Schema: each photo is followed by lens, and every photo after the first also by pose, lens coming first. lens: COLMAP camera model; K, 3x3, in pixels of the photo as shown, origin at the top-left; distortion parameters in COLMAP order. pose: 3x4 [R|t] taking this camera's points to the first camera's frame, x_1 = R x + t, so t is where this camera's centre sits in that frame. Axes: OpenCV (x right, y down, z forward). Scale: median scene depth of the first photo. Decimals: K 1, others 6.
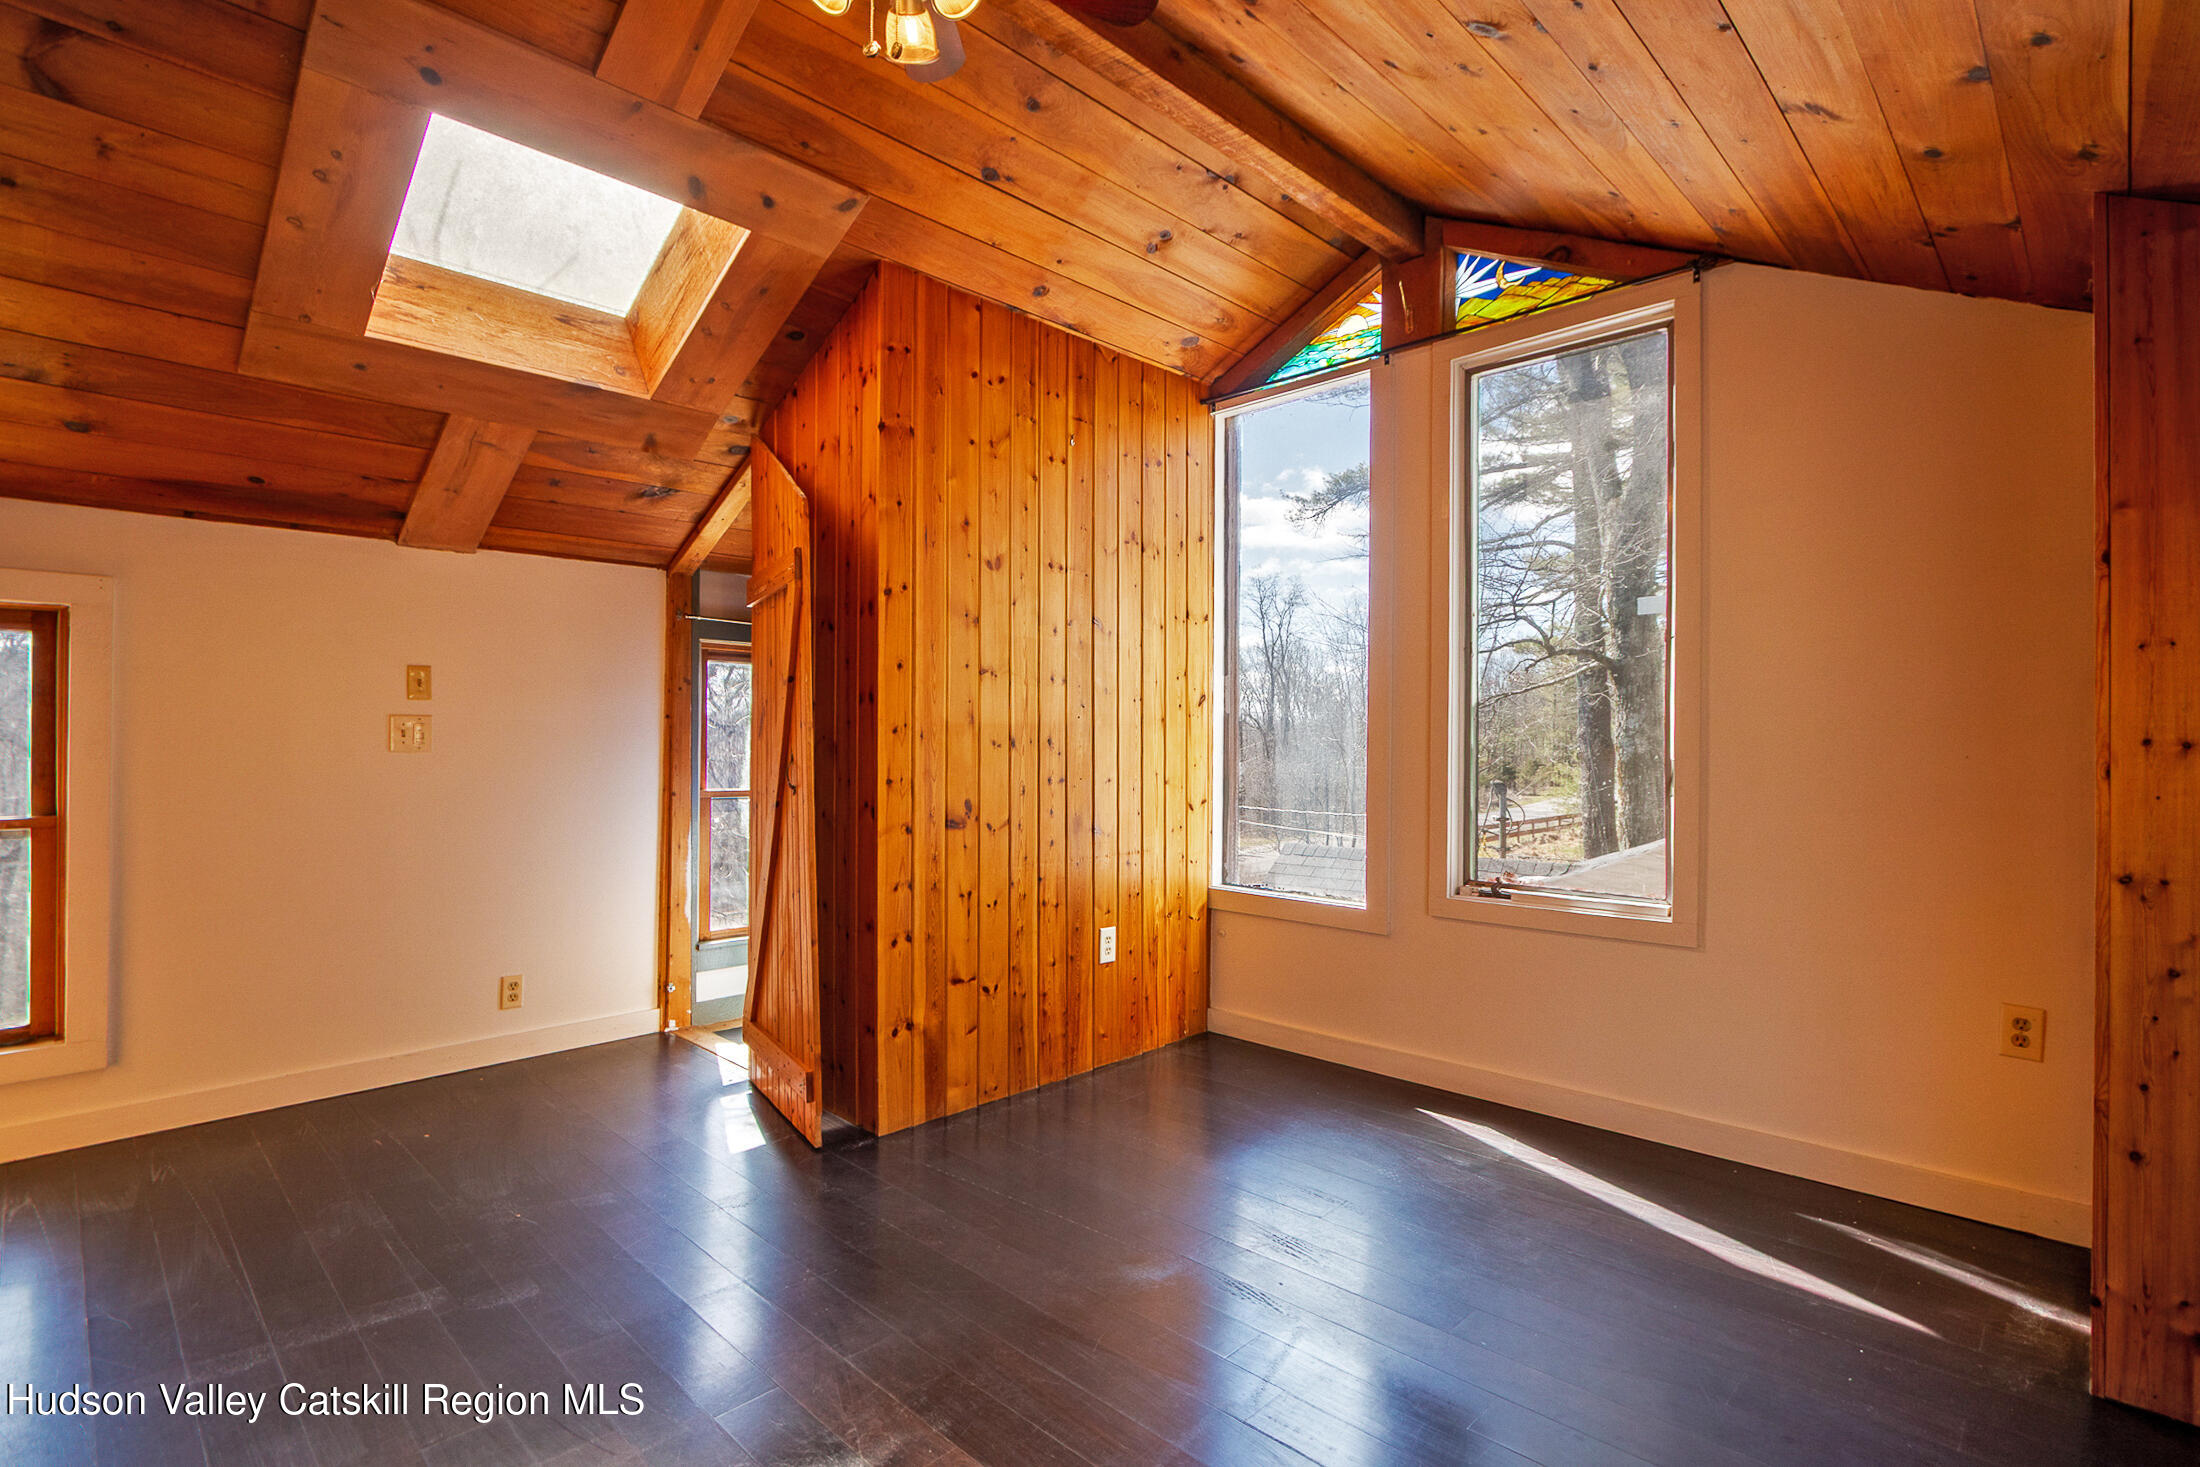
lens RADIAL K [[1056.8, 0, 1100.0], [0, 1056.8, 733.5], [0, 0, 1]] dist [-0.002399, -0.000198]
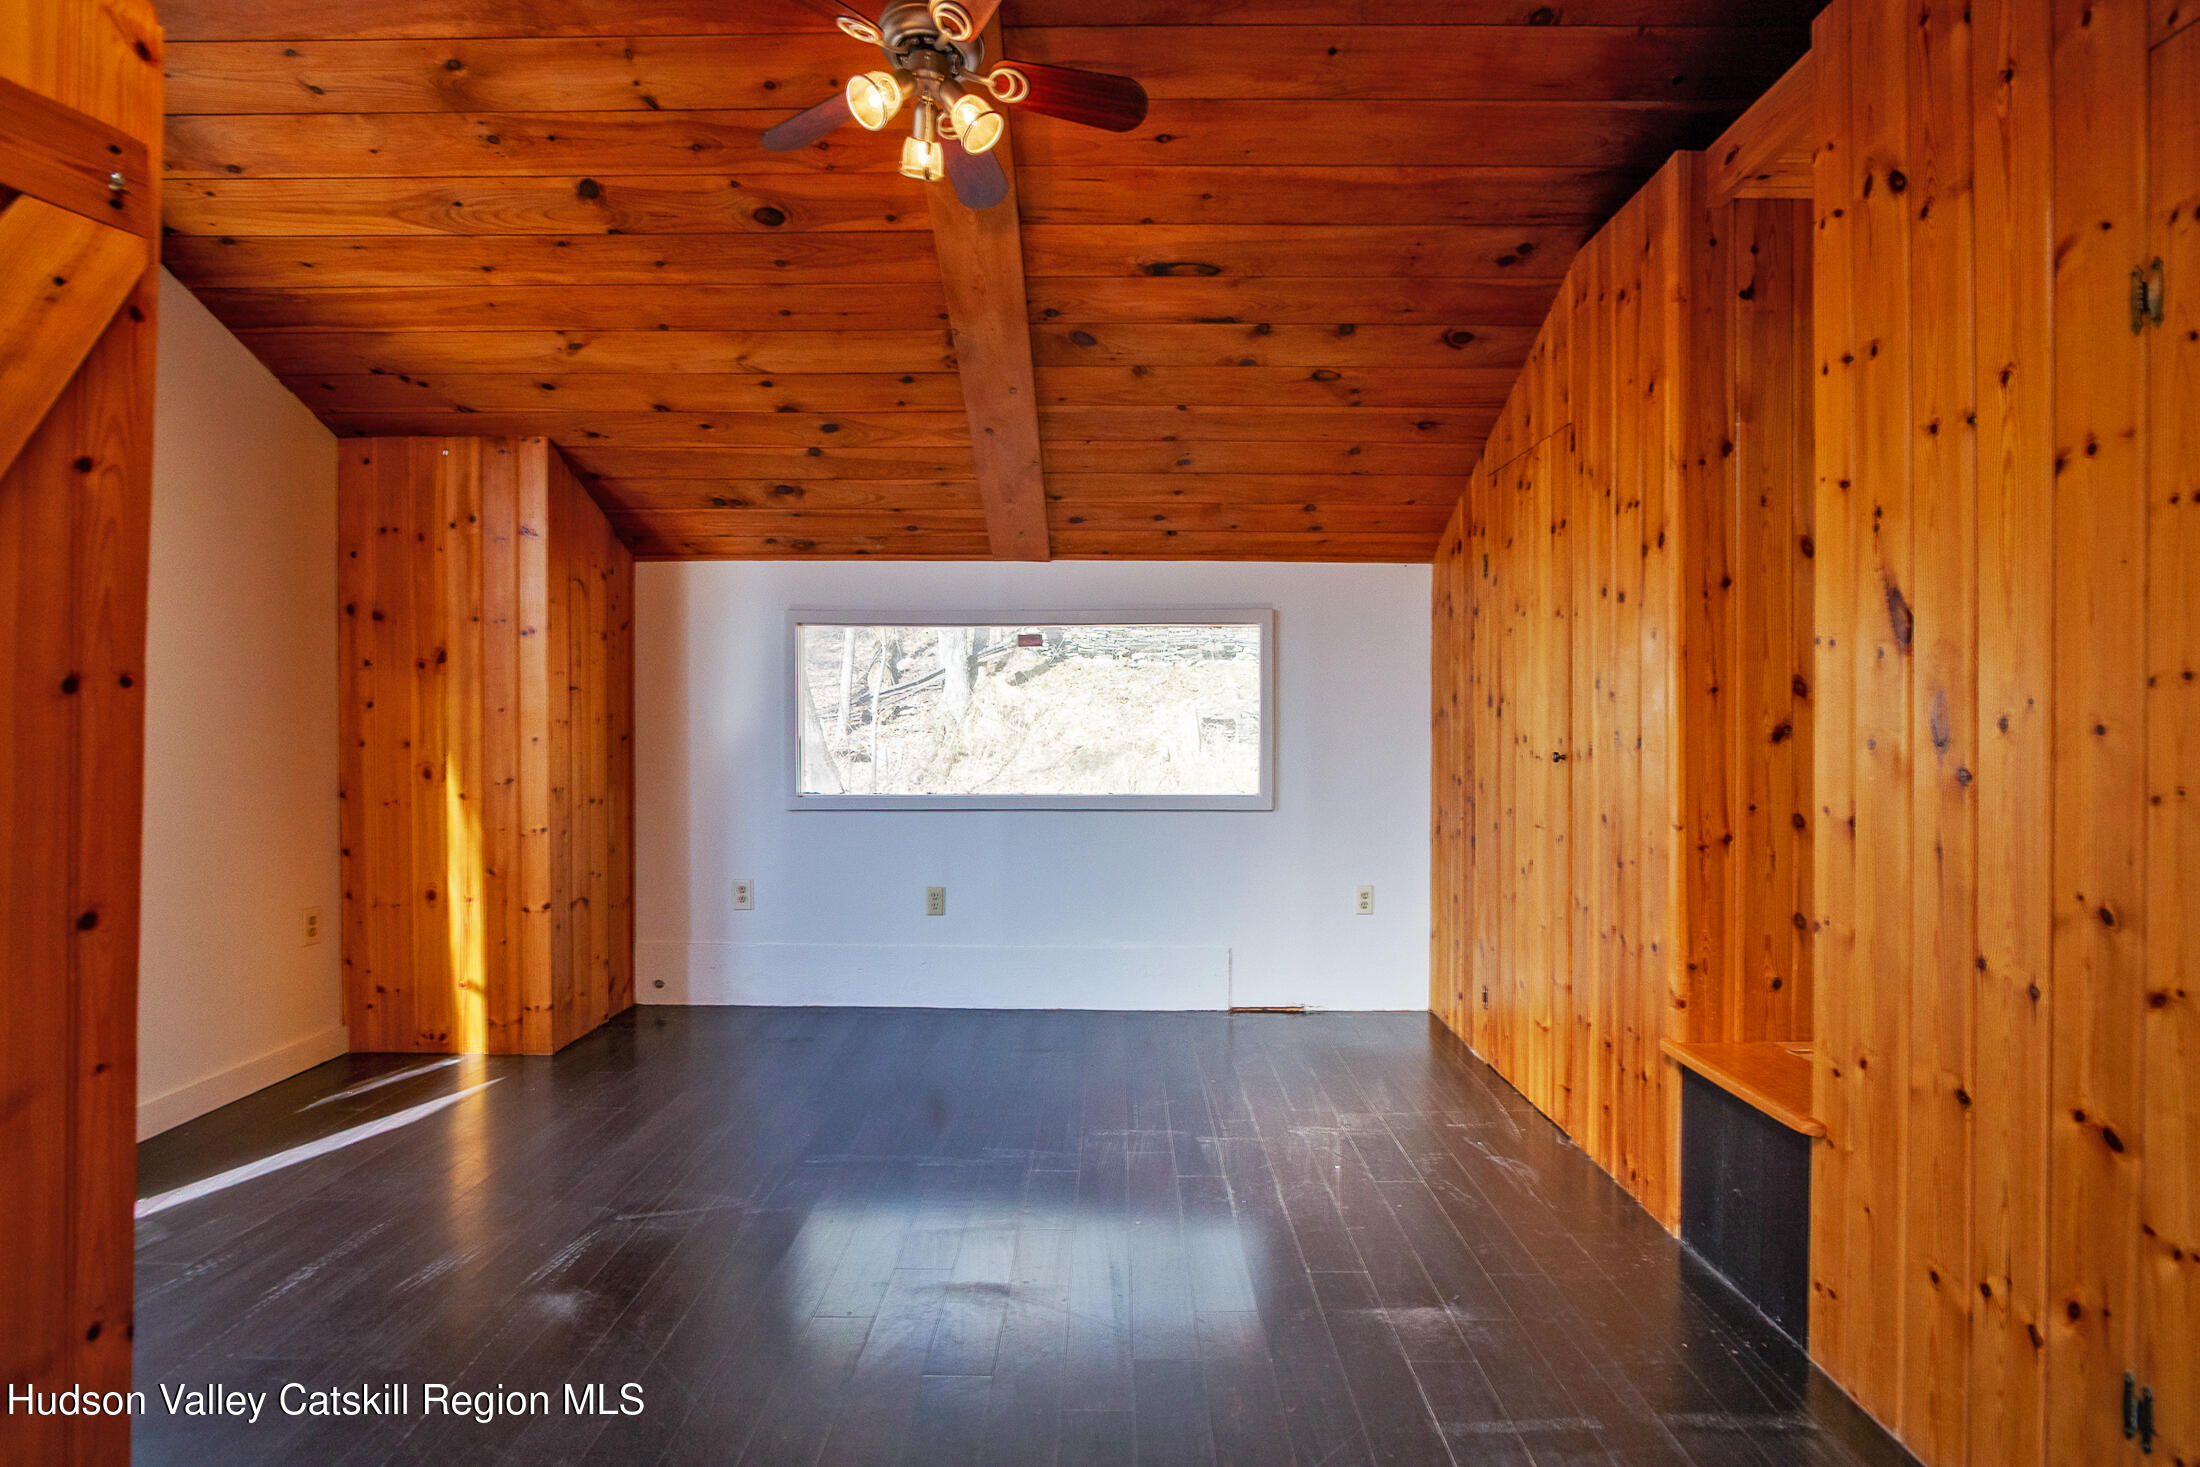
lens RADIAL K [[1038.8, 0, 1084.9], [0, 1038.8, 725.6], [0, 0, 1]] dist [-0.005807, 0.000245]
pose [[-0.683865, -0.007203, 0.729573, -0.624013], [-0.005707, 0.999973, 0.004524, 0.001650], [-0.729587, -0.001069, -0.683887, 0.881654]]
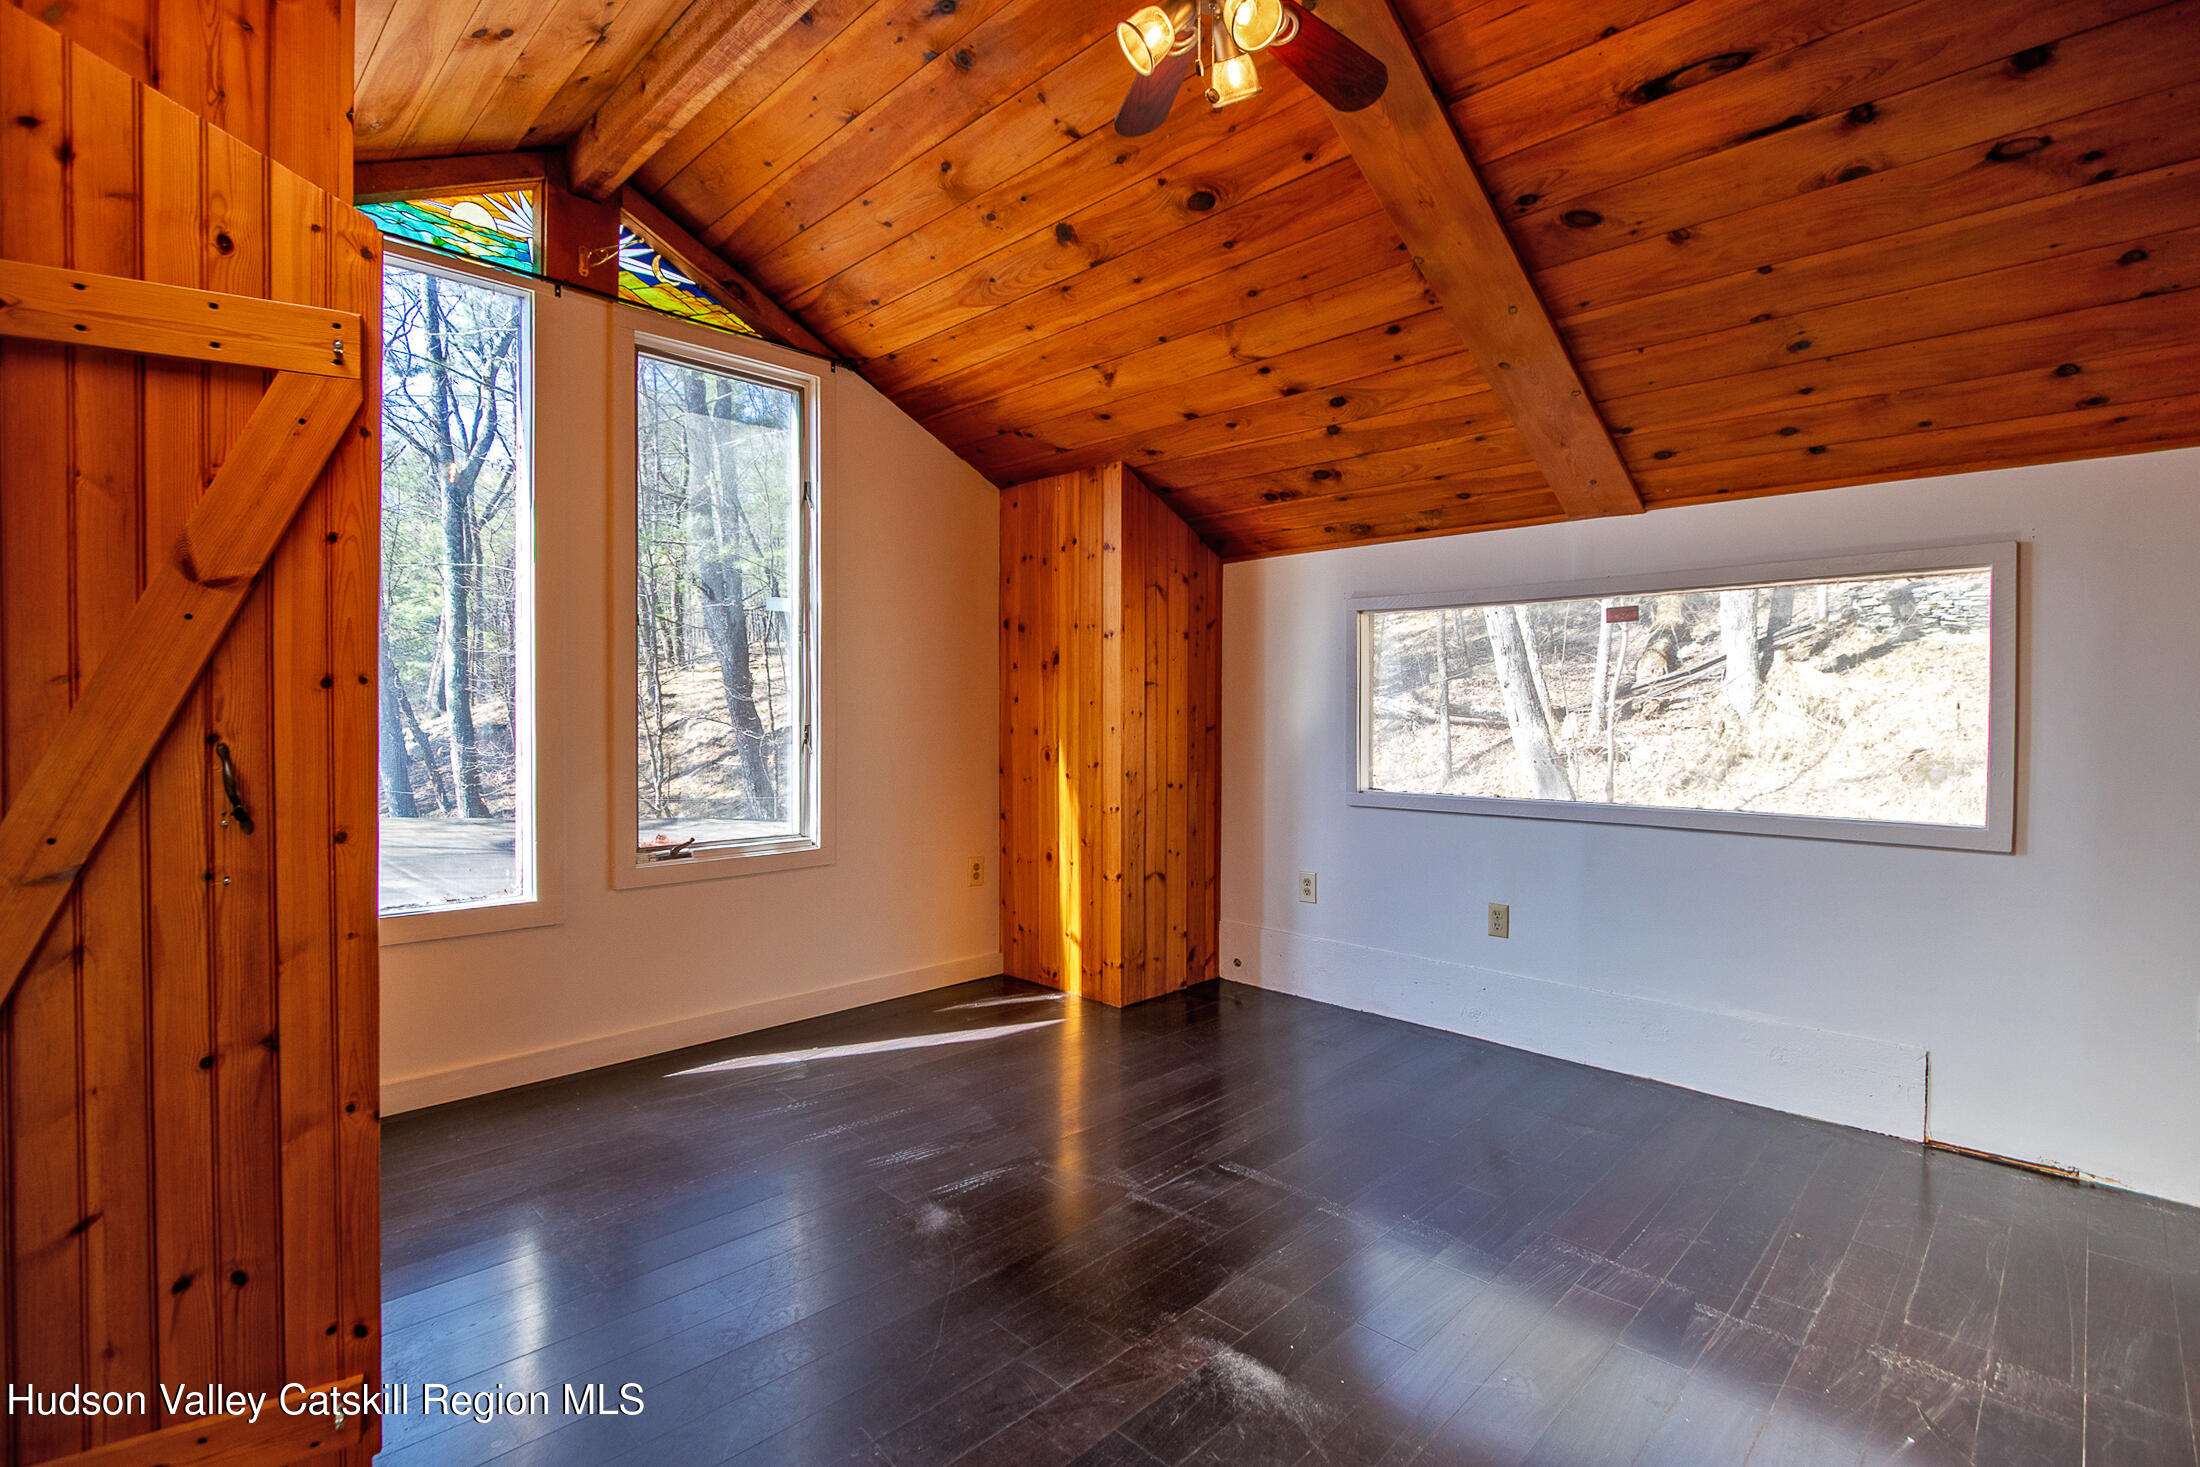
lens RADIAL K [[1016.2, 0, 1109.1], [0, 1016.2, 725.6], [0, 0, 1]] dist [-0.008143, 0.000786]
pose [[0.005684, -0.014586, 0.999877, -0.650974], [-0.007800, 0.999863, 0.014631, 0.002635], [-0.999953, -0.007882, 0.005569, 0.563215]]
